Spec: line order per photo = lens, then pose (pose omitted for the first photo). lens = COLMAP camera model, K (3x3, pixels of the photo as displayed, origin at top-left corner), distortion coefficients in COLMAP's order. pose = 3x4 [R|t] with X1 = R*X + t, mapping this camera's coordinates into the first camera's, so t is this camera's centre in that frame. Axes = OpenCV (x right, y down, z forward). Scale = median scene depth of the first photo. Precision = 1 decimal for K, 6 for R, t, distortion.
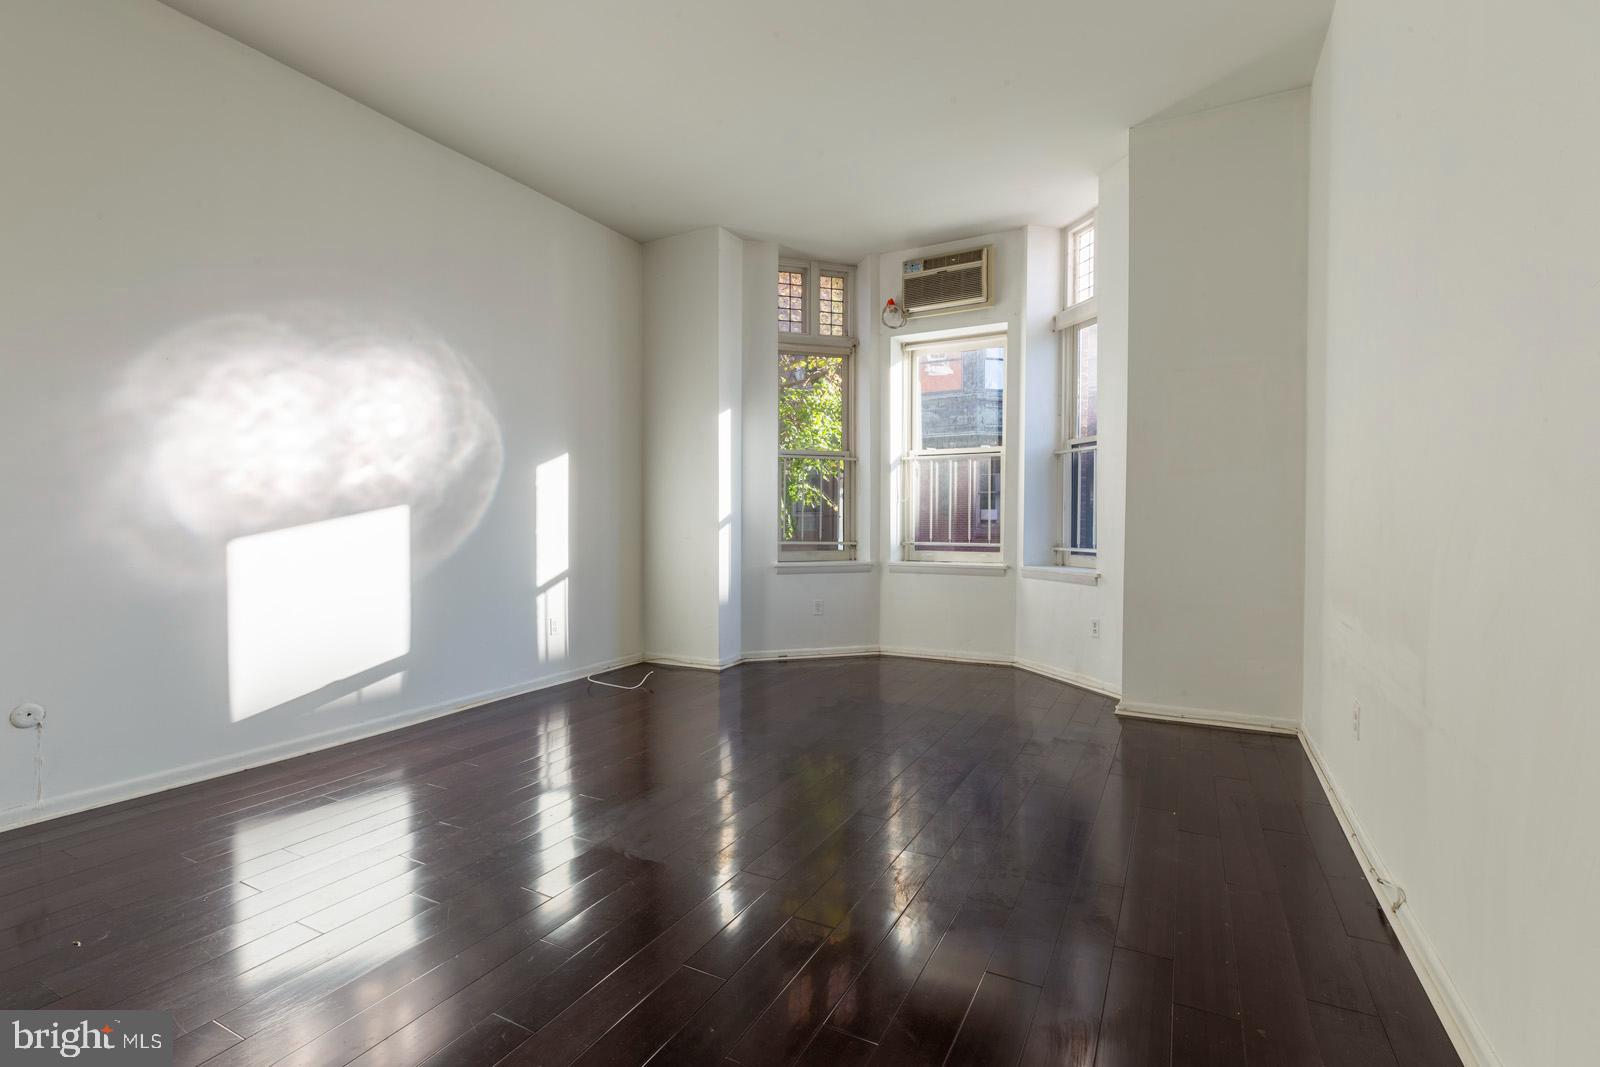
lens RADIAL K [[719.3, 0, 800.0], [0, 719.3, 533.5], [0, 0, 1]] dist [-0.000463, -0.000146]
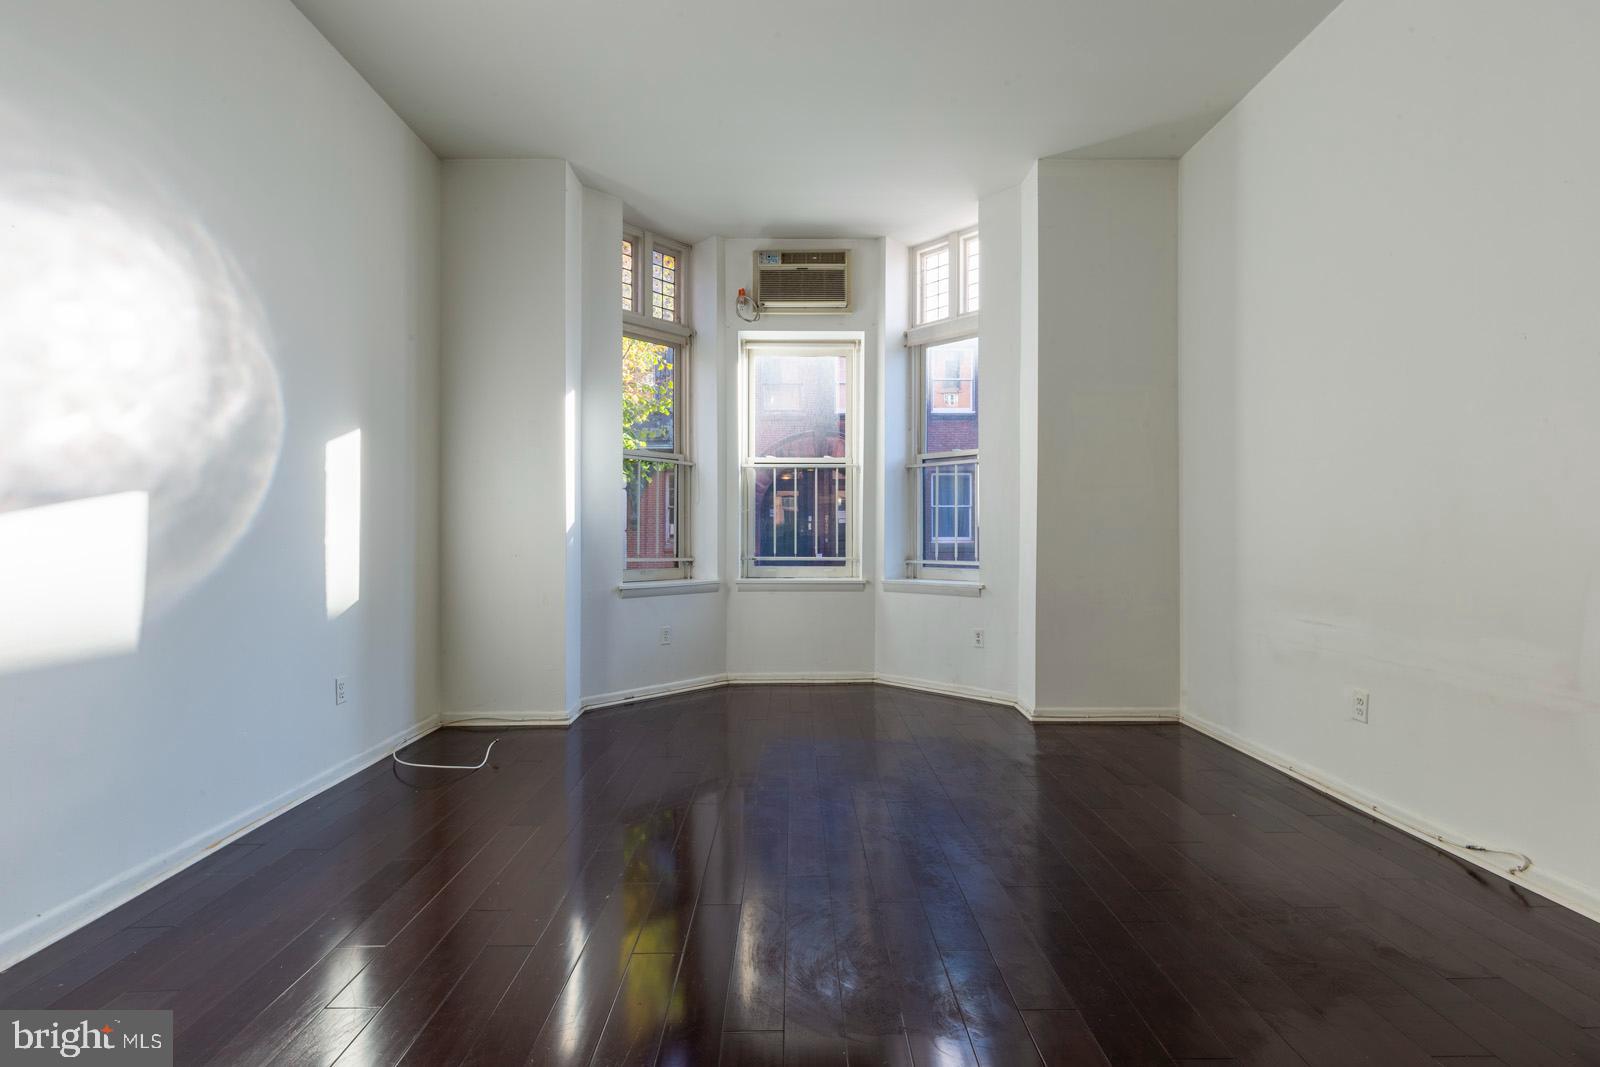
lens RADIAL K [[734.1, 0, 800.0], [0, 734.1, 533.5], [0, 0, 1]] dist [0.002128, -0.000524]
pose [[0.876246, 0.007670, 0.481802, -0.267234], [0.008851, 0.999448, -0.032006, 0.013331], [-0.481782, 0.032310, 0.875695, 0.172778]]
